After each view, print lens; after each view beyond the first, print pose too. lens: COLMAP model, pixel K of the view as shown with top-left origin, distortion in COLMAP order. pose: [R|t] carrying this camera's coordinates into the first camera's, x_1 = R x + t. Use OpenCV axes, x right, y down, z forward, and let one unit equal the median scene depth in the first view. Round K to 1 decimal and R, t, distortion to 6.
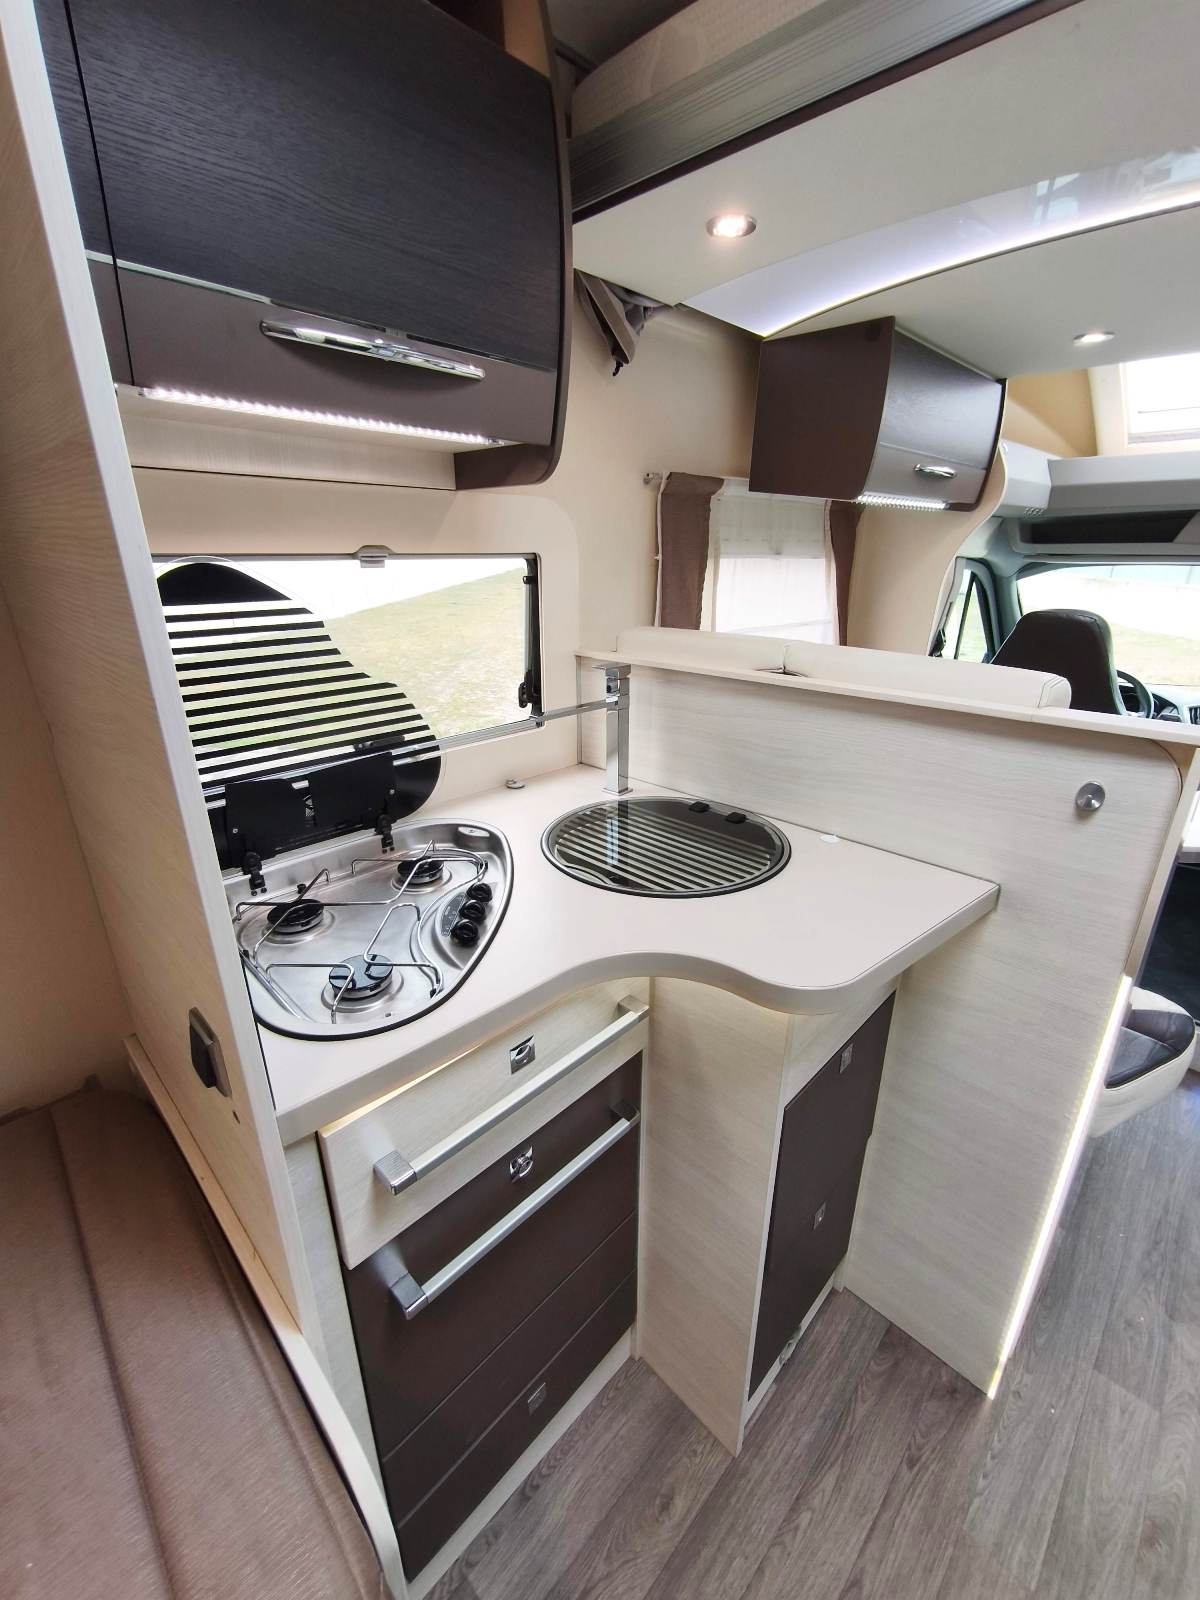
lens RADIAL K [[674.5, 0, 598.1], [0, 674.5, 803.7], [0, 0, 1]] dist [-0.000896, -0.000481]
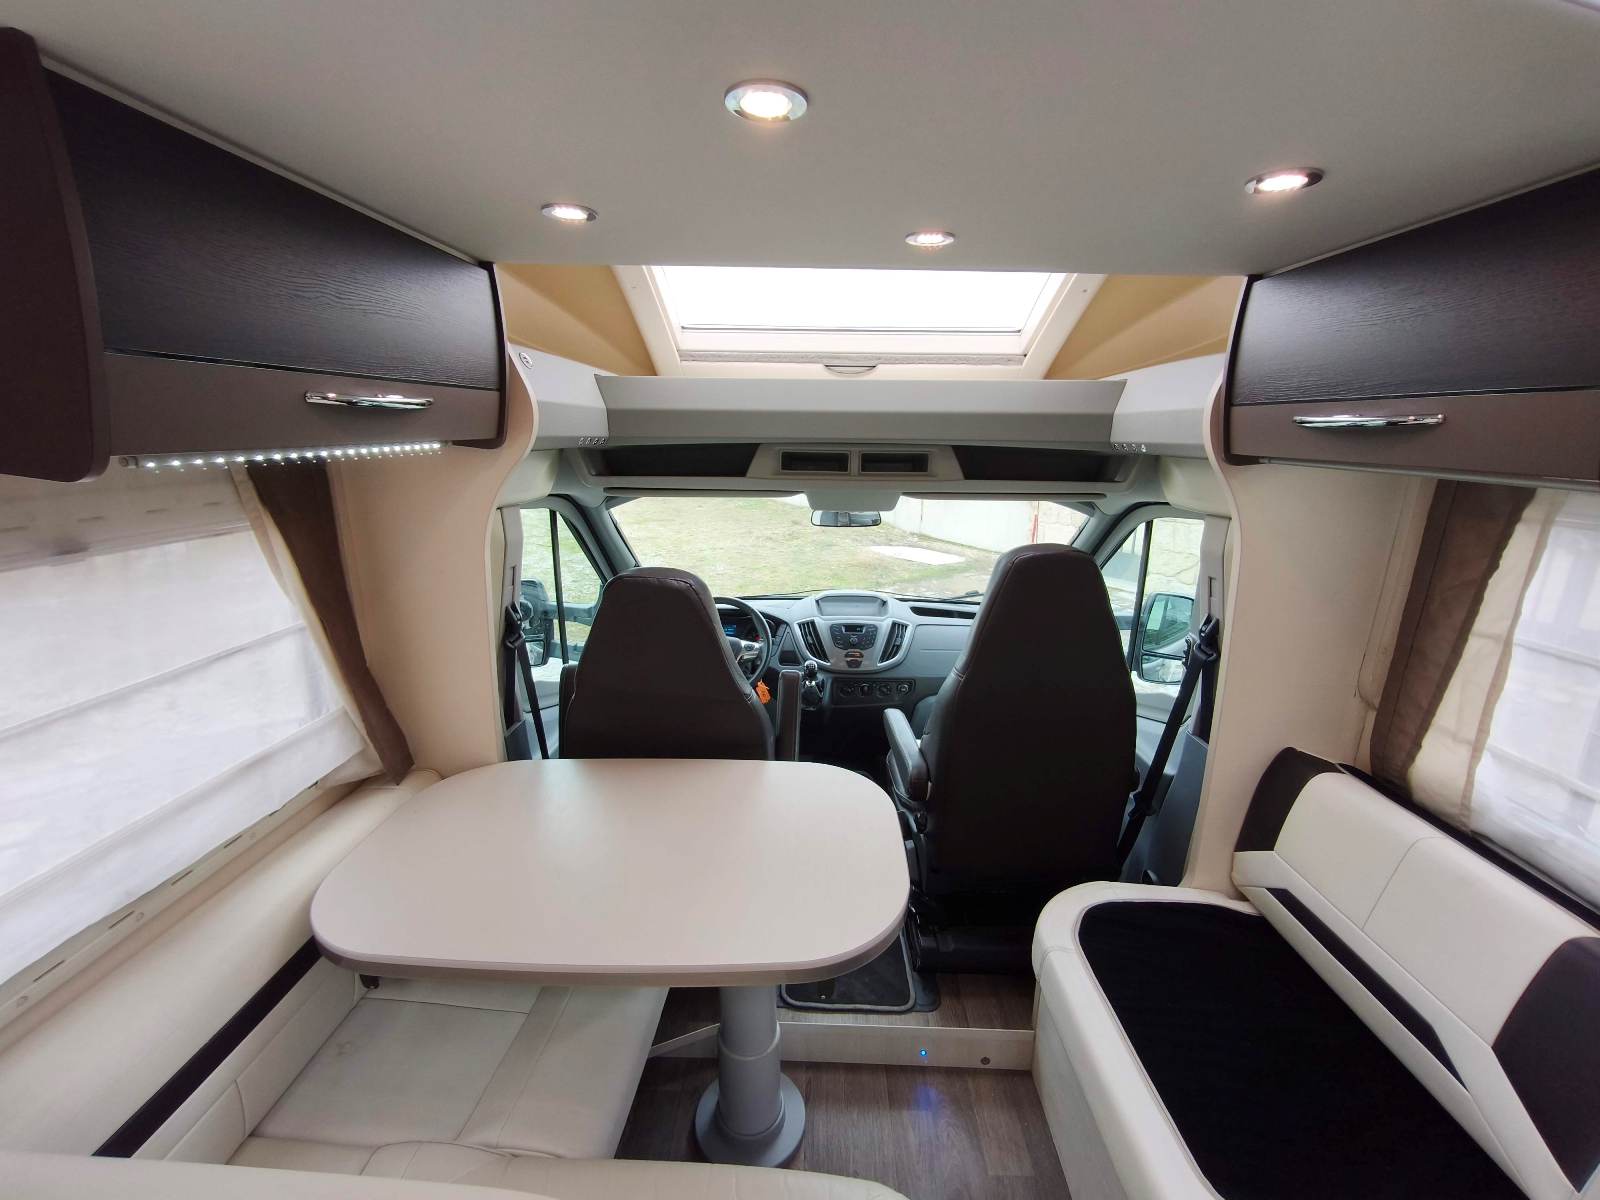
lens RADIAL K [[674.5, 0, 800.0], [0, 674.5, 600.0], [0, 0, 1]] dist [-0.000896, -0.000481]
pose [[0.734060, -0.166847, 0.658269, 0.298167], [0.230144, 0.973105, -0.009996, -0.204205], [-0.638898, 0.158834, 0.752716, 0.317952]]
